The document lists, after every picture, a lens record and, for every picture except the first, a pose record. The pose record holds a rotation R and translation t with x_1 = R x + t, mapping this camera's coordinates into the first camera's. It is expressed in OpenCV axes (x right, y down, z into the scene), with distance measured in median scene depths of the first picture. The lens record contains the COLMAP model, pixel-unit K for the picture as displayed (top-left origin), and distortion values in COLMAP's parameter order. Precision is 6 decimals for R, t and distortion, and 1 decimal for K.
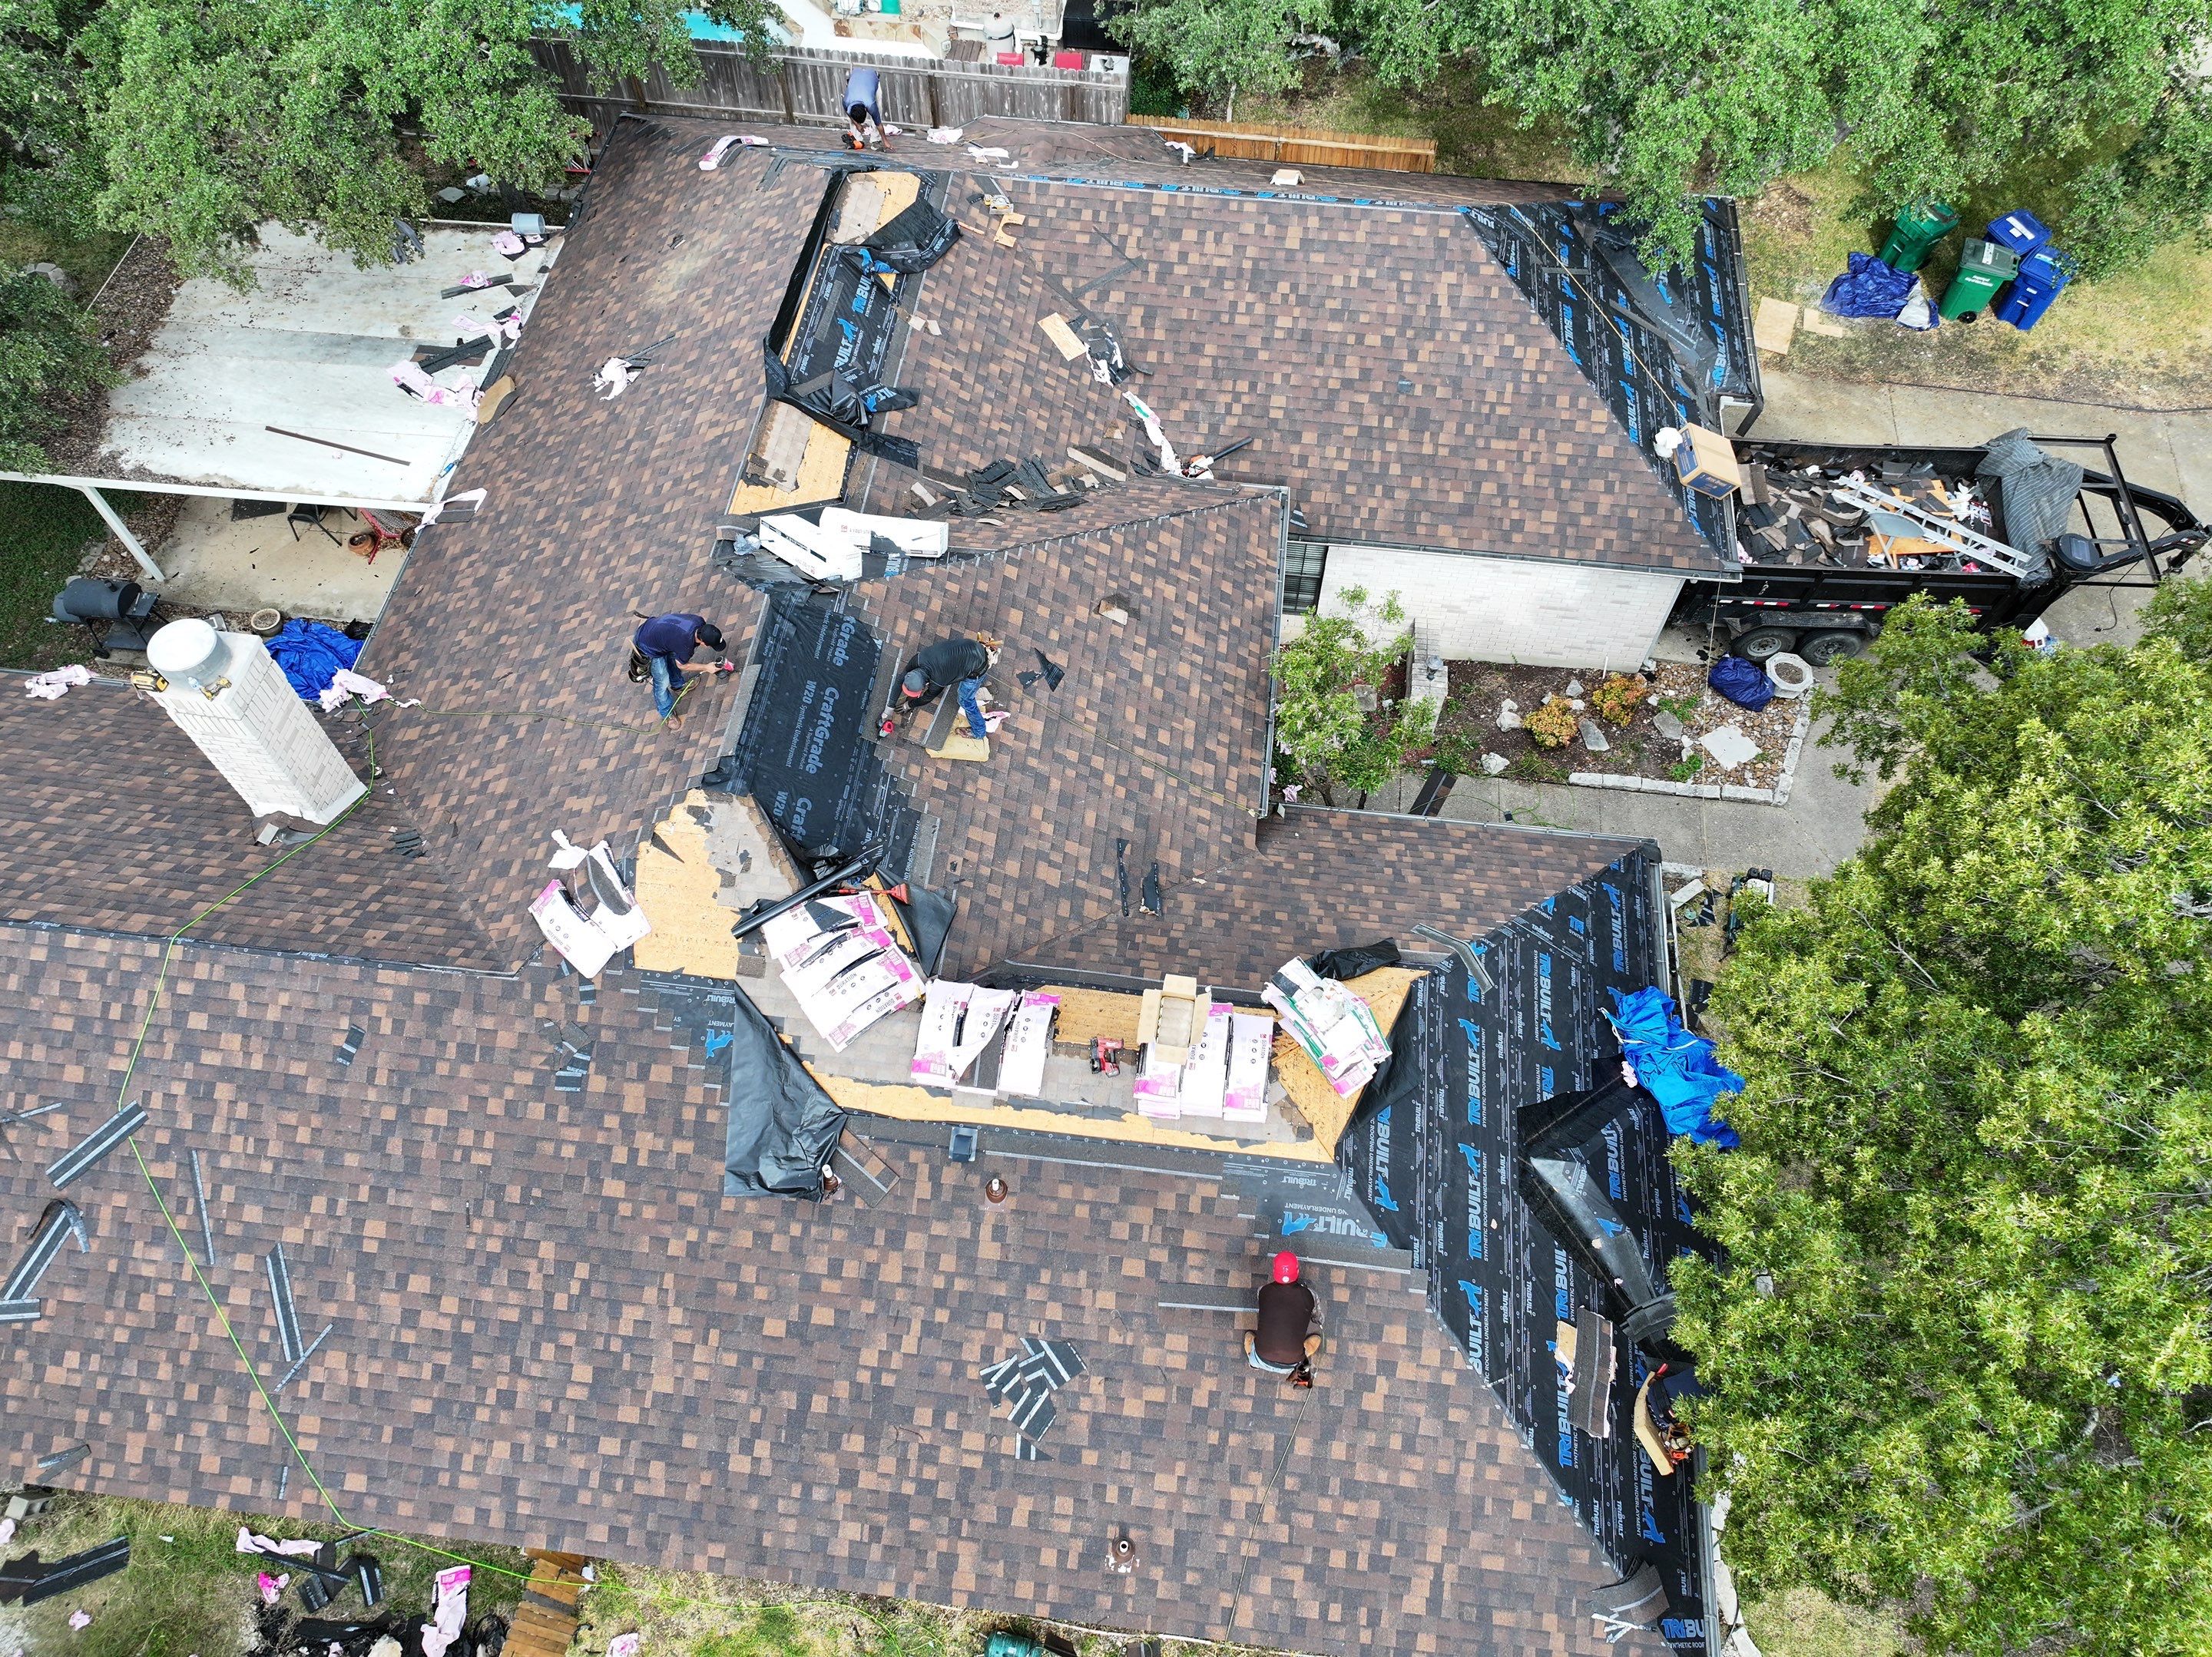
lens RADIAL K [[1541.3, 0, 1096.4], [0, 1541.3, 832.4], [0, 0, 1]] dist [0.022482, -0.001359]
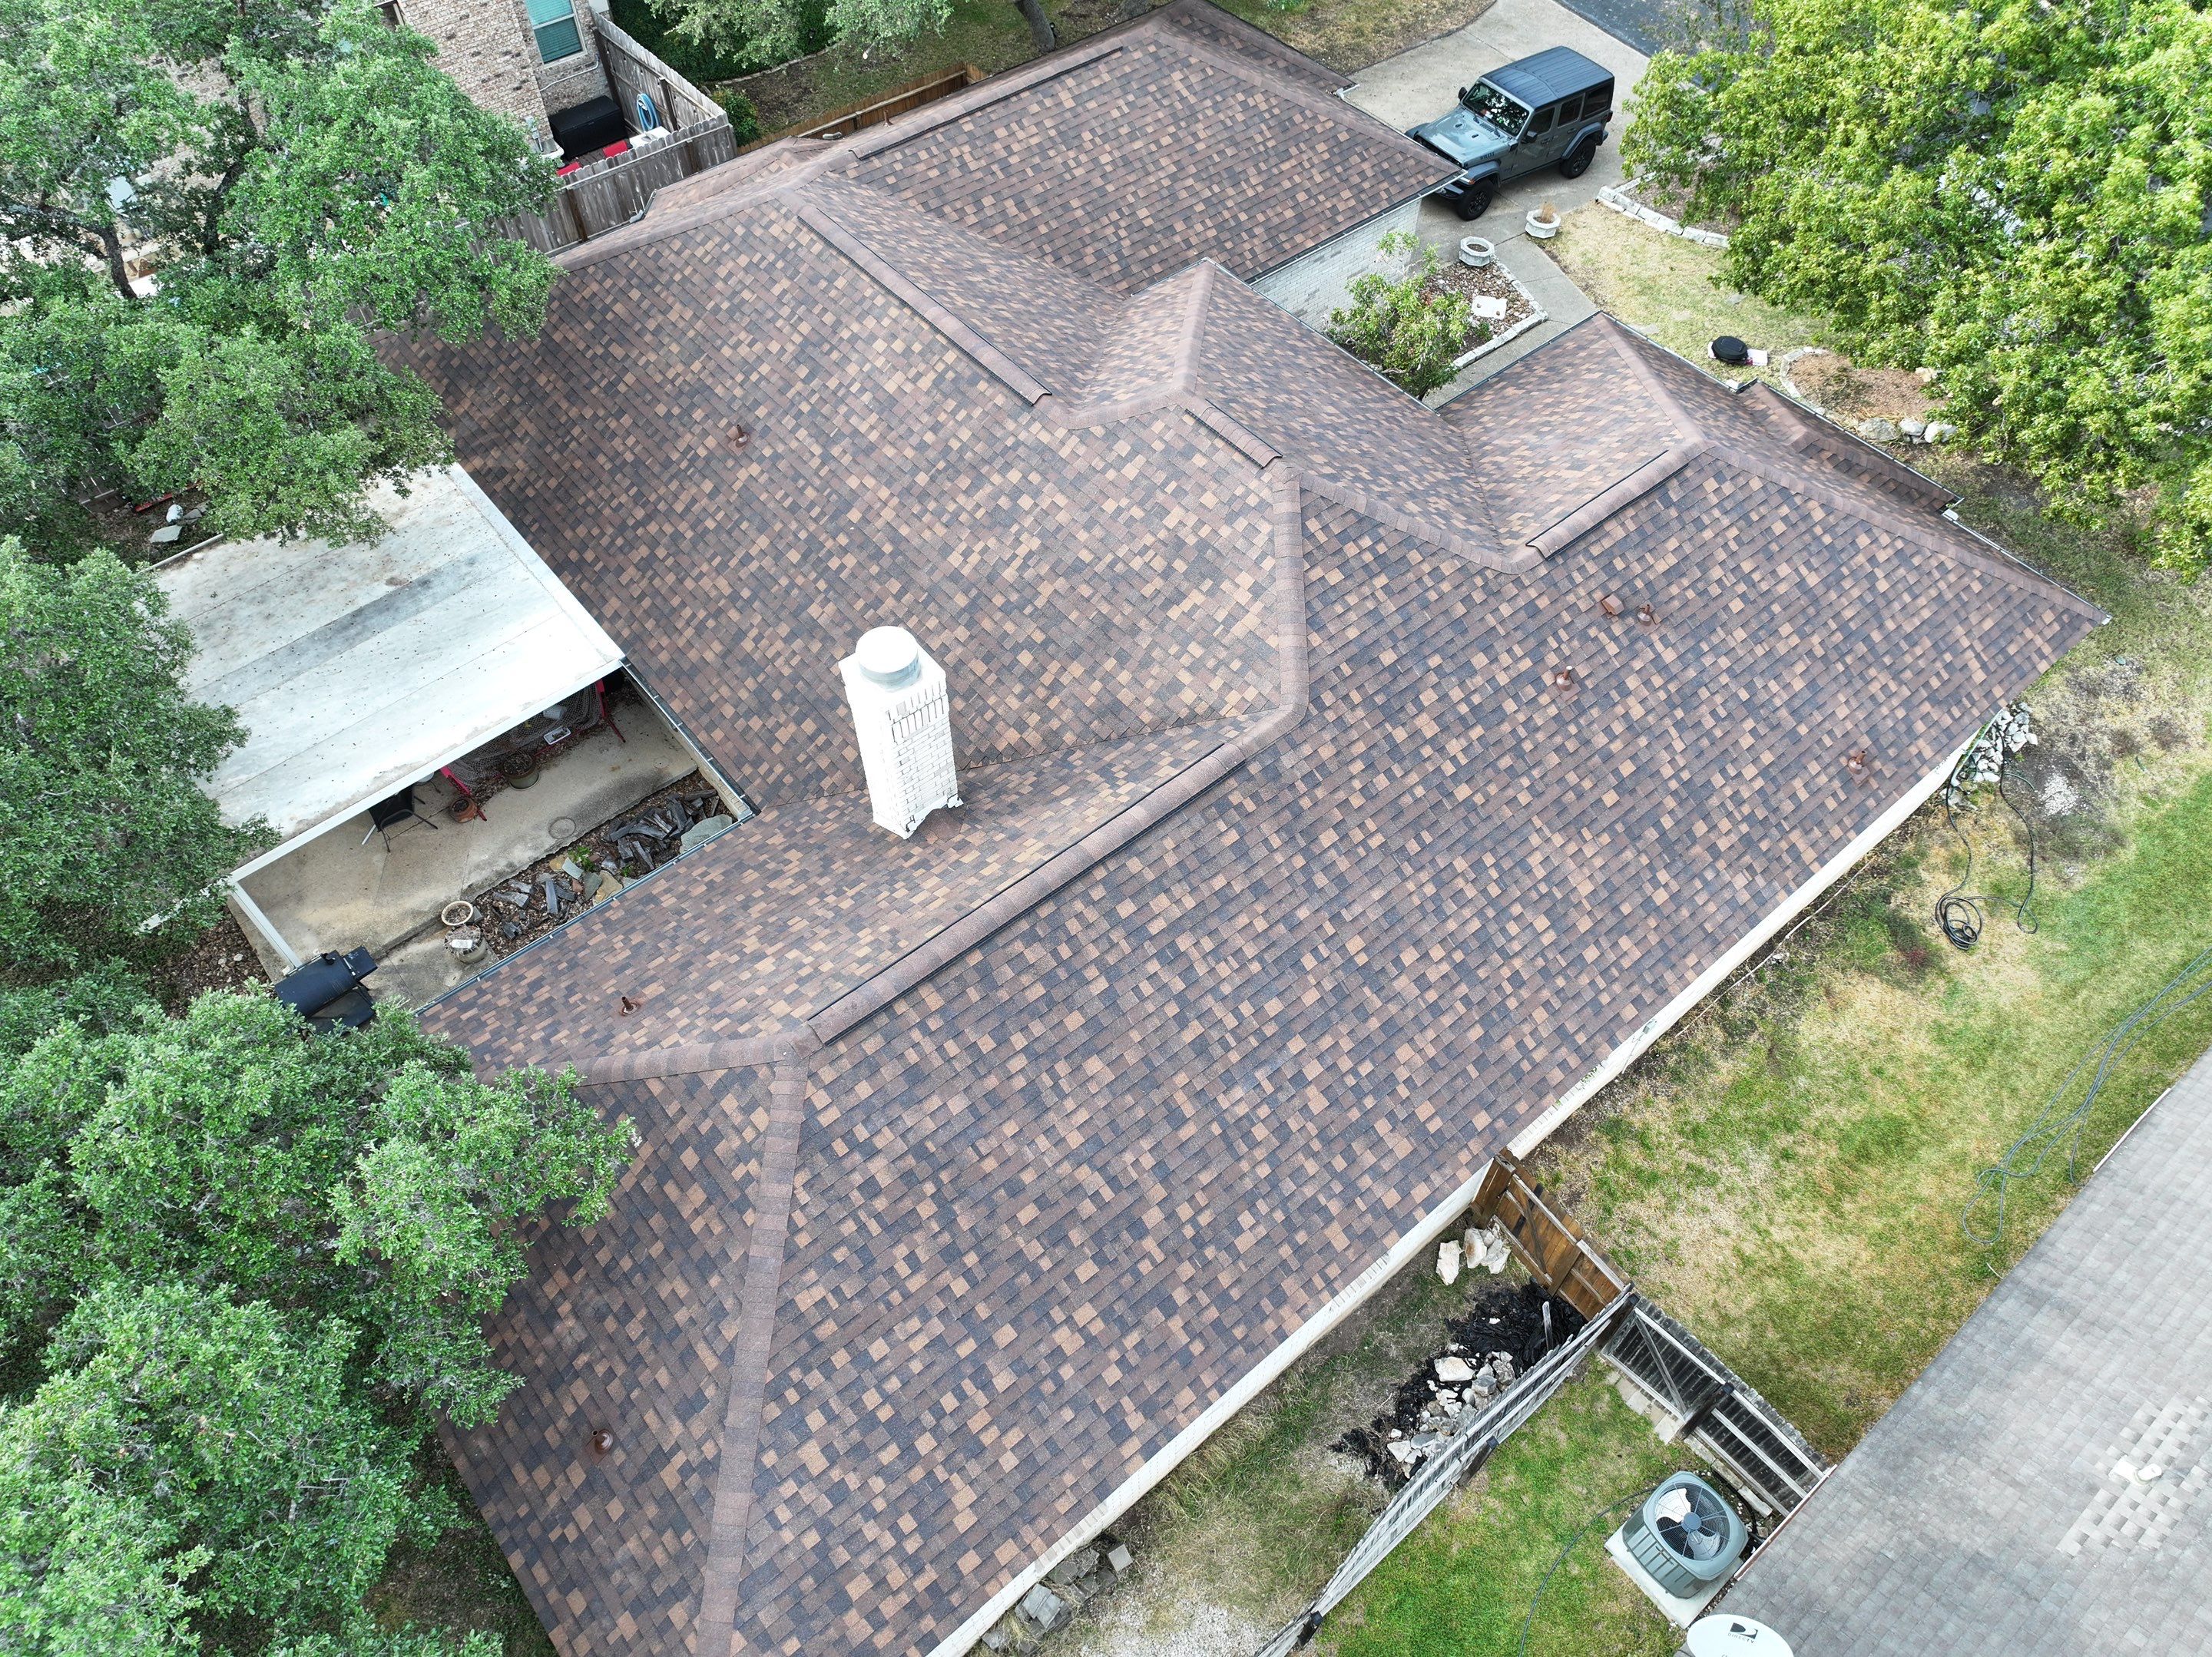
lens RADIAL K [[1541.3, 0, 1117.0], [0, 1541.3, 832.4], [0, 0, 1]] dist [0.022482, -0.001359]
pose [[0.682572, -0.586291, 0.436302, -1.038981], [0.619963, 0.780634, 0.079095, -0.009190], [-0.386965, 0.216503, 0.896317, 0.025595]]
